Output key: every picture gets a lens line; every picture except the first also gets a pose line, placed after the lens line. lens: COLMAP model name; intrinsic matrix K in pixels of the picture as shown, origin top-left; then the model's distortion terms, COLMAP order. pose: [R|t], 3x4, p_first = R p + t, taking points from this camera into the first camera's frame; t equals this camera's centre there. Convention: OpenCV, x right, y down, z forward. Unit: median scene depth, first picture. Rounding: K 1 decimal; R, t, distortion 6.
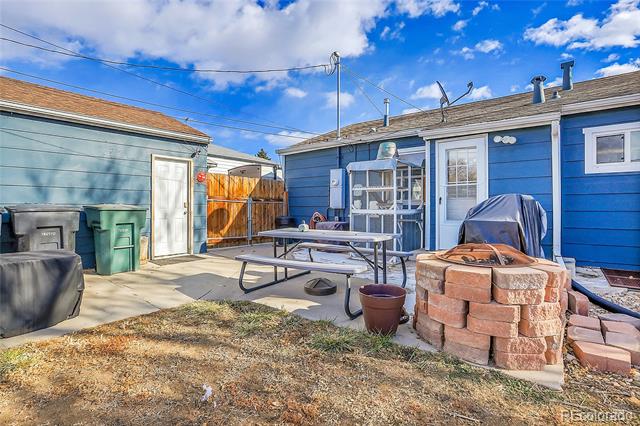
lens RADIAL K [[300.5, 0, 320.0], [0, 300.5, 213.0], [0, 0, 1]] dist [-0.016430, 0.000608]
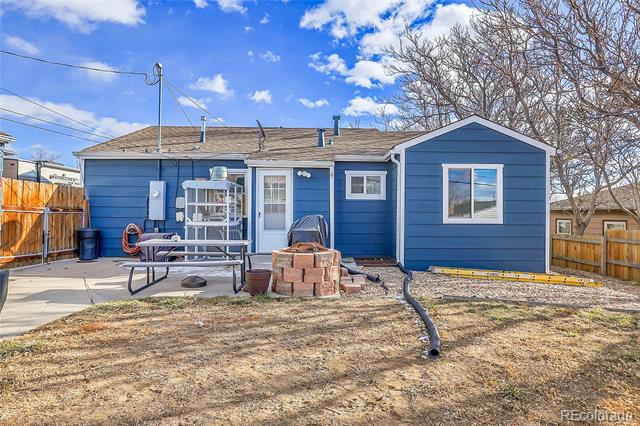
lens RADIAL K [[370.1, 0, 320.0], [0, 370.1, 213.0], [0, 0, 1]] dist [-0.088448, 0.087532]
pose [[0.788966, 0.009429, 0.614365, -0.295448], [0.004039, 0.999781, -0.020531, -0.012519], [-0.614424, 0.018680, 0.788755, -0.326329]]
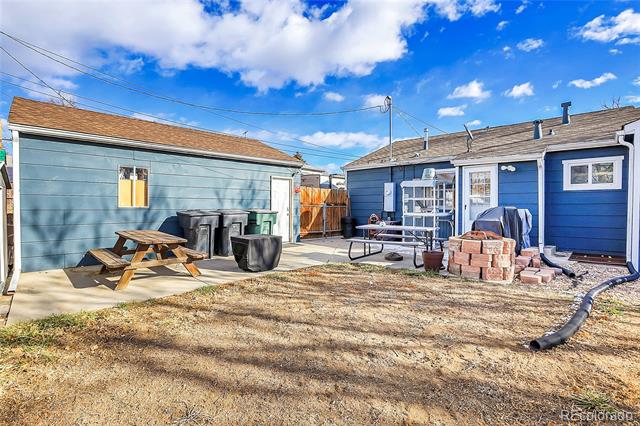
lens RADIAL K [[301.3, 0, 323.4], [0, 301.3, 224.7], [0, 0, 1]] dist [-0.014236, -0.000001]
pose [[0.995447, 0.007759, -0.094997, -0.125819], [-0.003934, 0.999176, 0.040390, -0.009645], [0.095232, -0.039832, 0.994658, -0.442567]]
